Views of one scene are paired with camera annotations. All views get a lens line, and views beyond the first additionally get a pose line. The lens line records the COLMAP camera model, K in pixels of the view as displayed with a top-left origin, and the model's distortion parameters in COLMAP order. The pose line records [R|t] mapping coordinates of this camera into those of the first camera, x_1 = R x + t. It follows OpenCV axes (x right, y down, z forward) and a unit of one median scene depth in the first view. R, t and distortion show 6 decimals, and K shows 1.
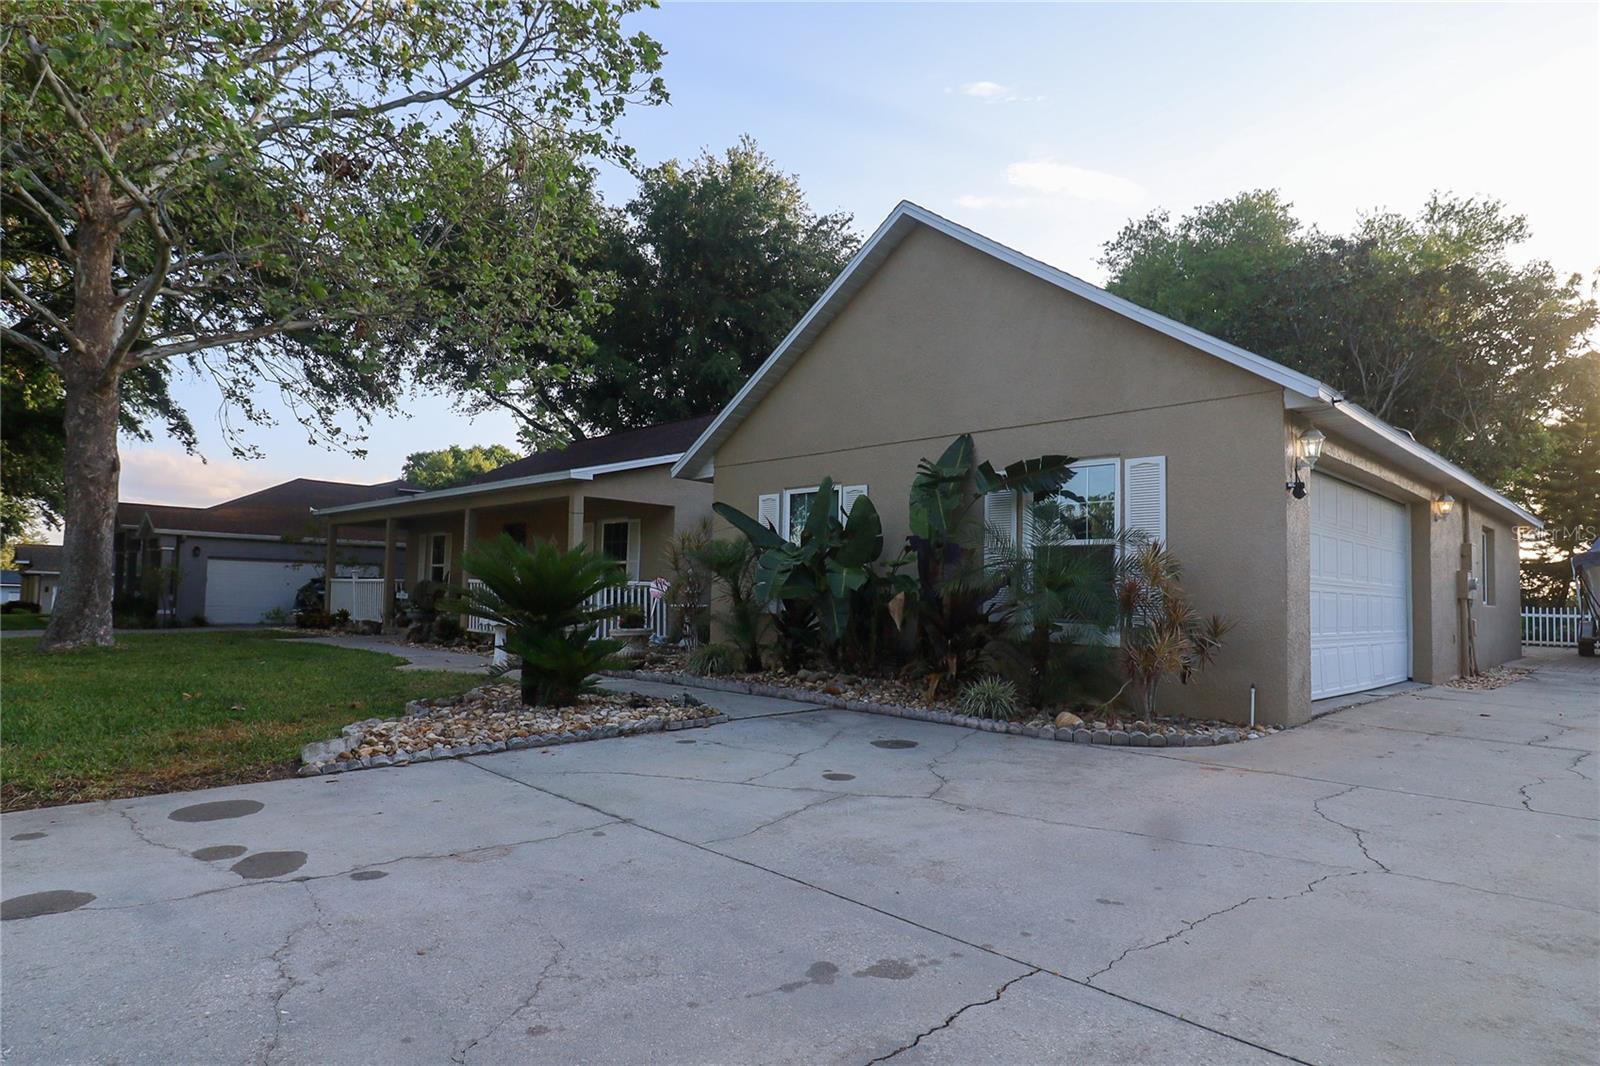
lens RADIAL K [[840.1, 0, 801.6], [0, 840.1, 537.7], [0, 0, 1]] dist [0.003171, -0.010989]
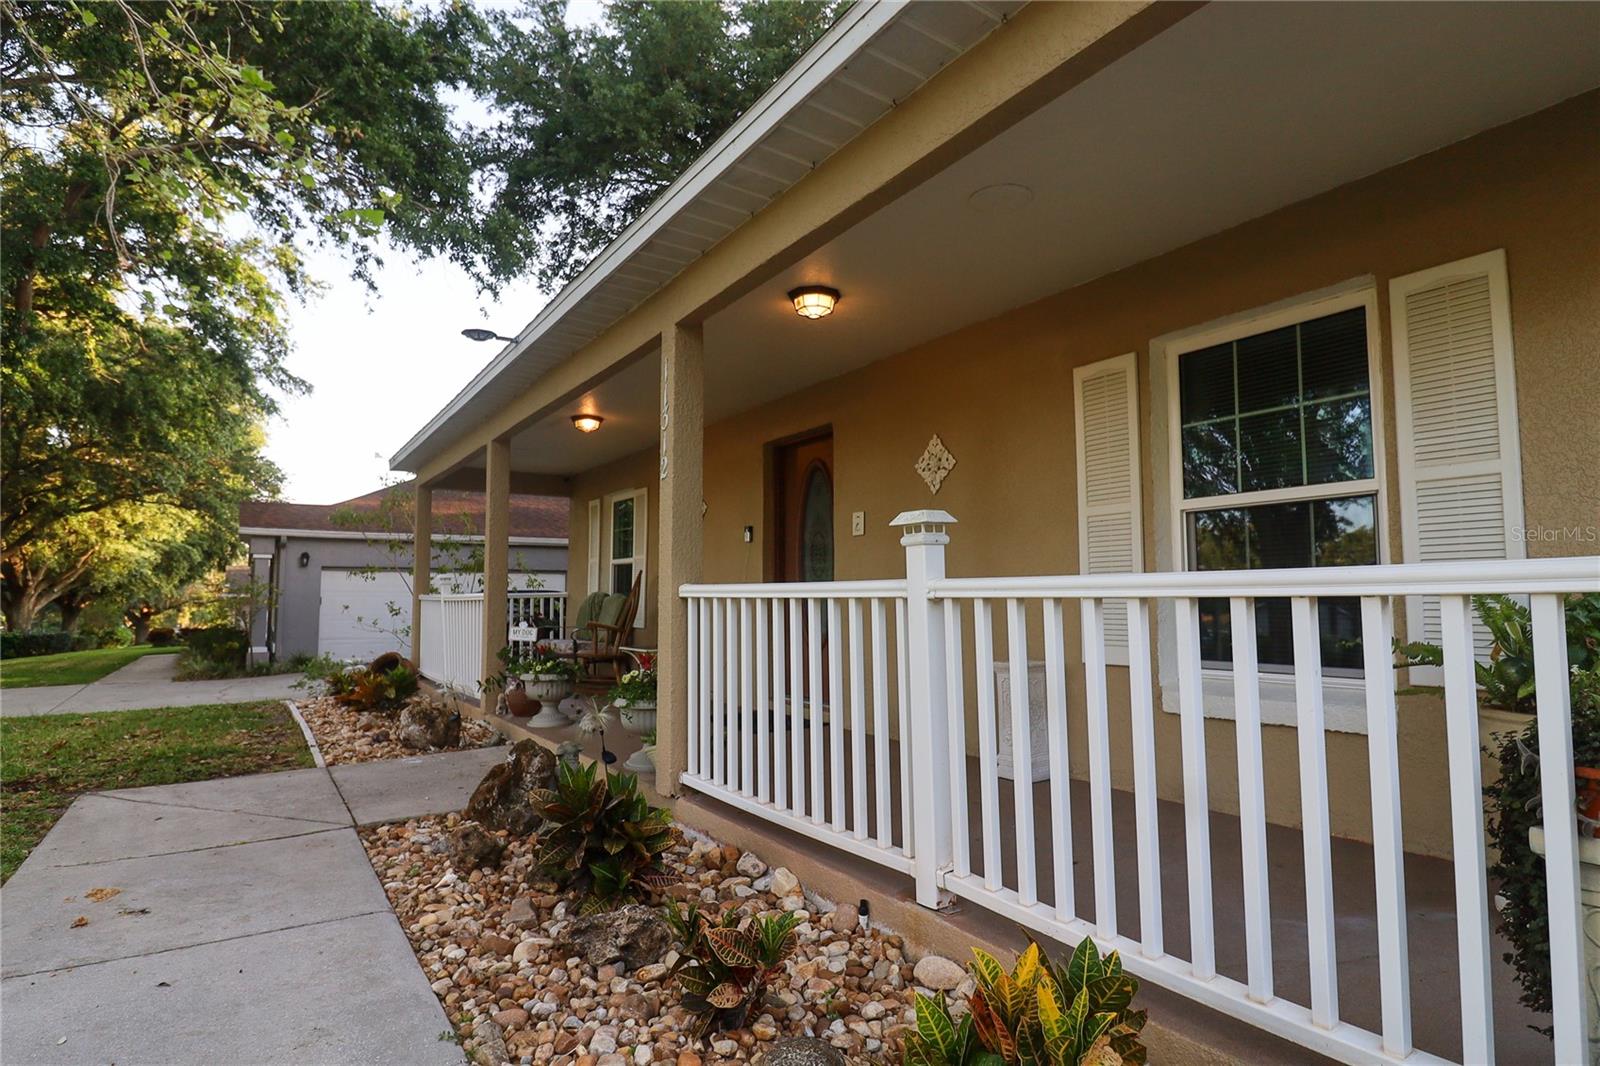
lens RADIAL K [[840.1, 0, 801.6], [0, 840.1, 537.7], [0, 0, 1]] dist [0.003171, -0.010989]
pose [[0.973578, -0.036715, -0.225384, -0.220834], [0.033680, 0.999283, -0.017297, 0.030805], [0.225858, 0.009249, 0.974116, 0.546304]]
